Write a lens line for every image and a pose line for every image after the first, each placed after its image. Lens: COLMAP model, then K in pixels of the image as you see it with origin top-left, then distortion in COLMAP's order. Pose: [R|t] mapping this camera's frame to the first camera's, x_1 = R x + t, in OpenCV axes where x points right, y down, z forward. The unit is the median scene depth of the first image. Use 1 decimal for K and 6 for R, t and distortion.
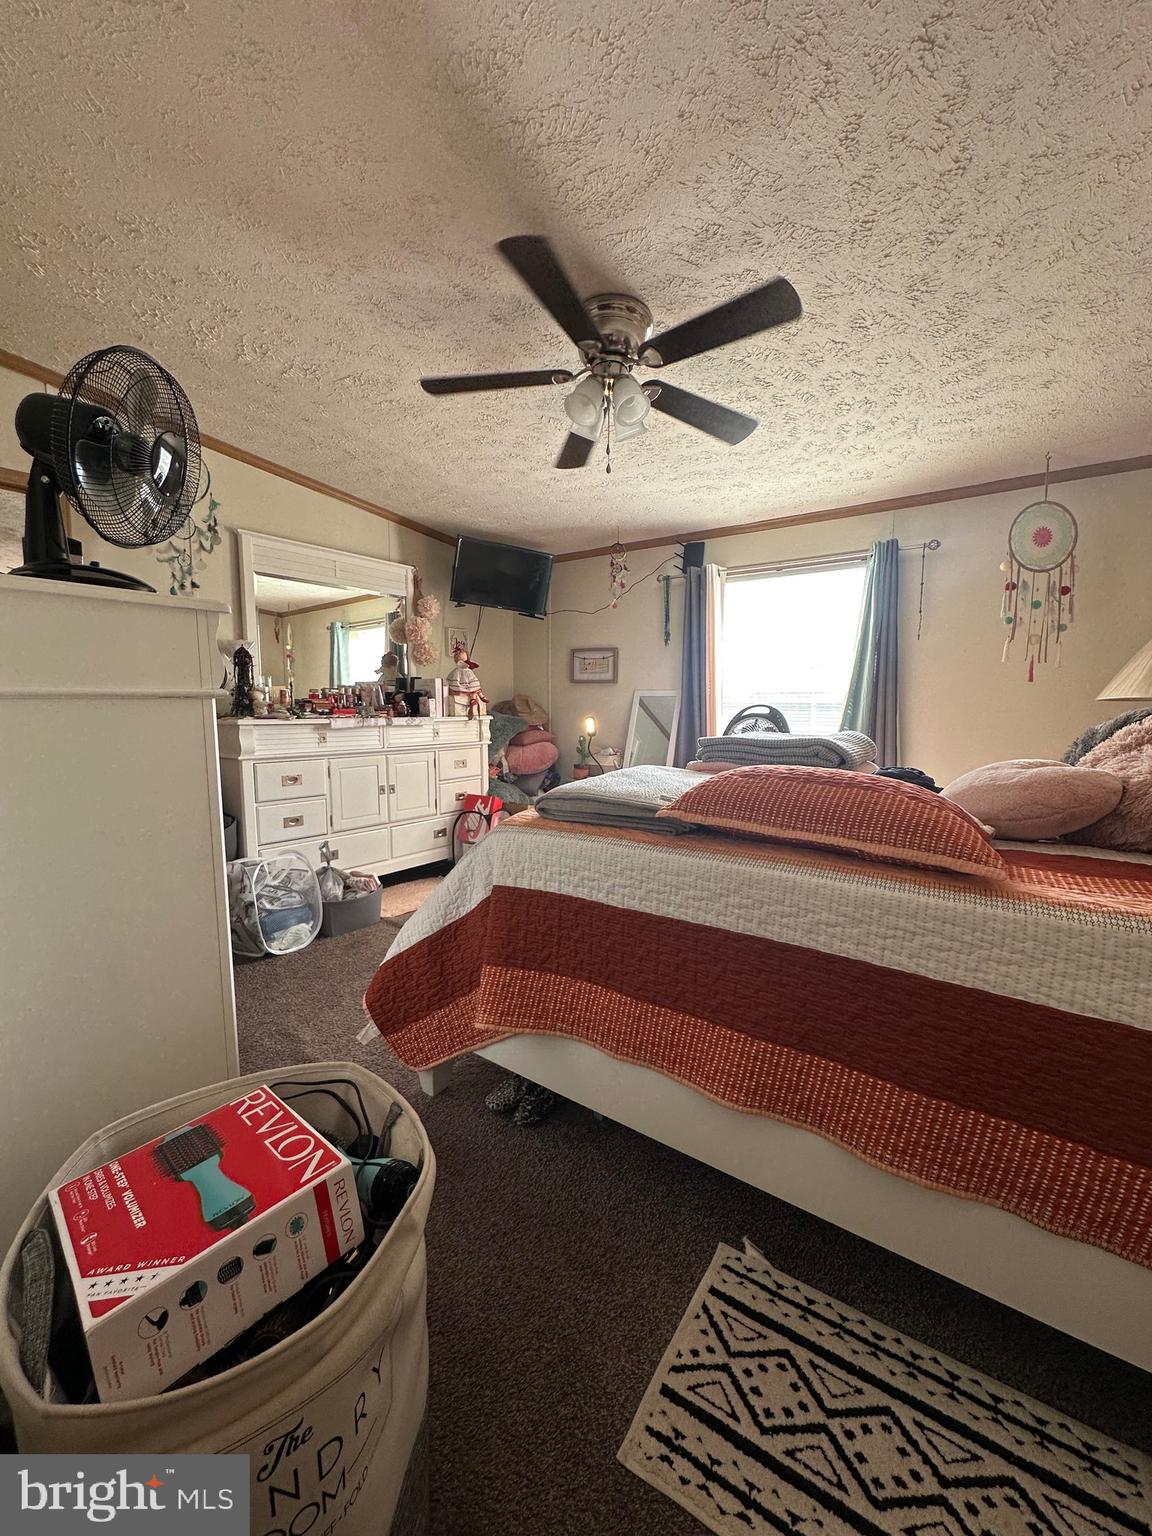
lens RADIAL K [[615.7, 0, 575.3], [0, 615.7, 763.7], [0, 0, 1]] dist [0.001681, -0.000025]
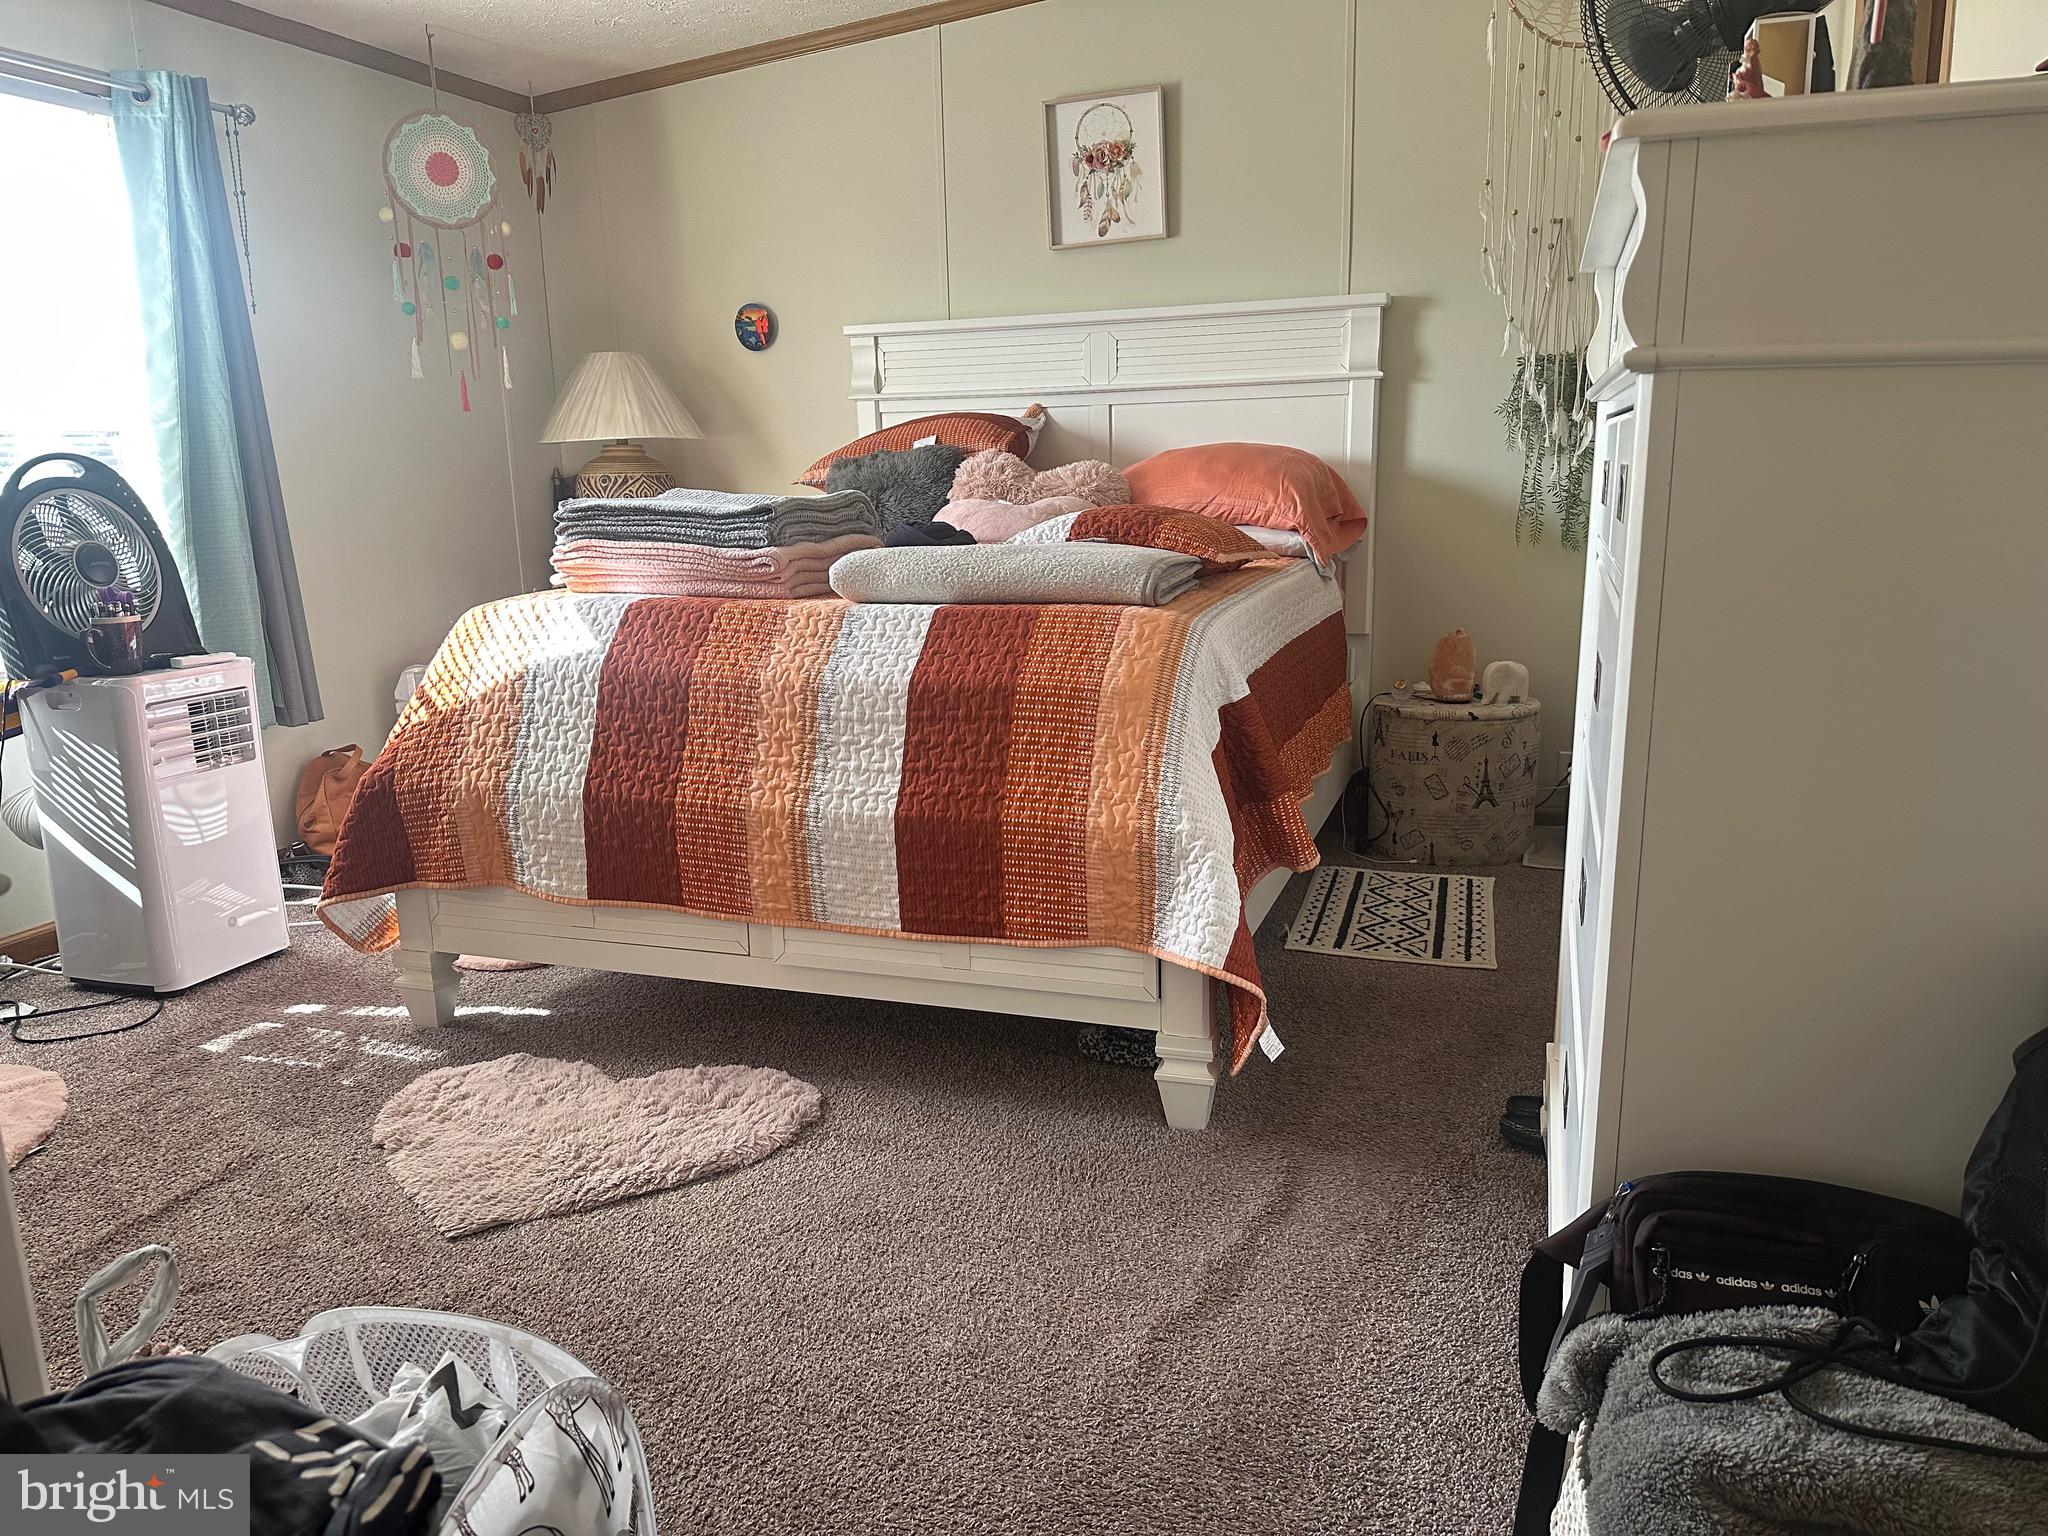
lens RADIAL K [[1456.5, 0, 1024.0], [0, 1456.5, 768.0], [0, 0, 1]] dist [0.089383, -0.117962]
pose [[-0.269351, -0.197100, 0.942657, -2.401239], [0.136713, 0.961093, 0.240019, -0.207719], [-0.953289, 0.193523, -0.231925, 2.431591]]
